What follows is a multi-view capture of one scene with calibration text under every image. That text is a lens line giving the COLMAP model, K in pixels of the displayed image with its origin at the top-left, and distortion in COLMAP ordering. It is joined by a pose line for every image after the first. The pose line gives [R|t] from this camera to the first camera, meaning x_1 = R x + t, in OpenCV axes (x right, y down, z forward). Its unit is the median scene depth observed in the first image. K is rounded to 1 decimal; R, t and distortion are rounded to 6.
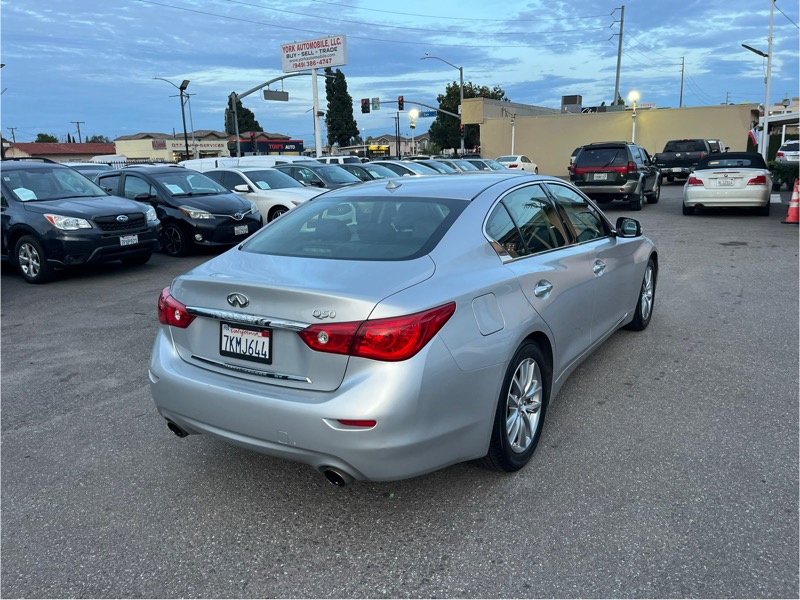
lens RADIAL K [[606.1, 0, 398.7], [0, 606.1, 299.6], [0, 0, 1]] dist [0.077699, -0.109710]
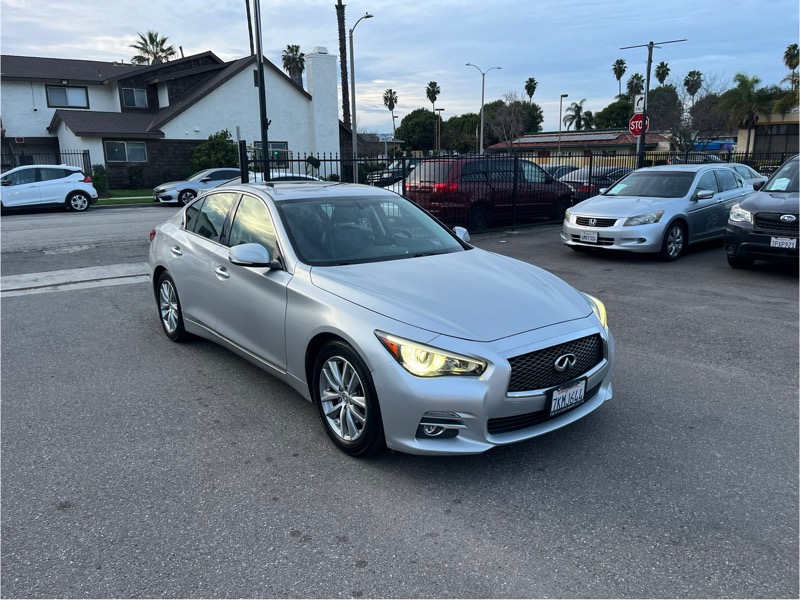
lens RADIAL K [[606.1, 0, 407.1], [0, 606.1, 301.6], [0, 0, 1]] dist [0.077699, -0.109710]
pose [[-0.314136, 0.247515, -0.916545, 0.574739], [-0.194921, 0.928034, 0.317425, -0.194257], [0.929153, 0.278368, -0.243283, 0.729595]]
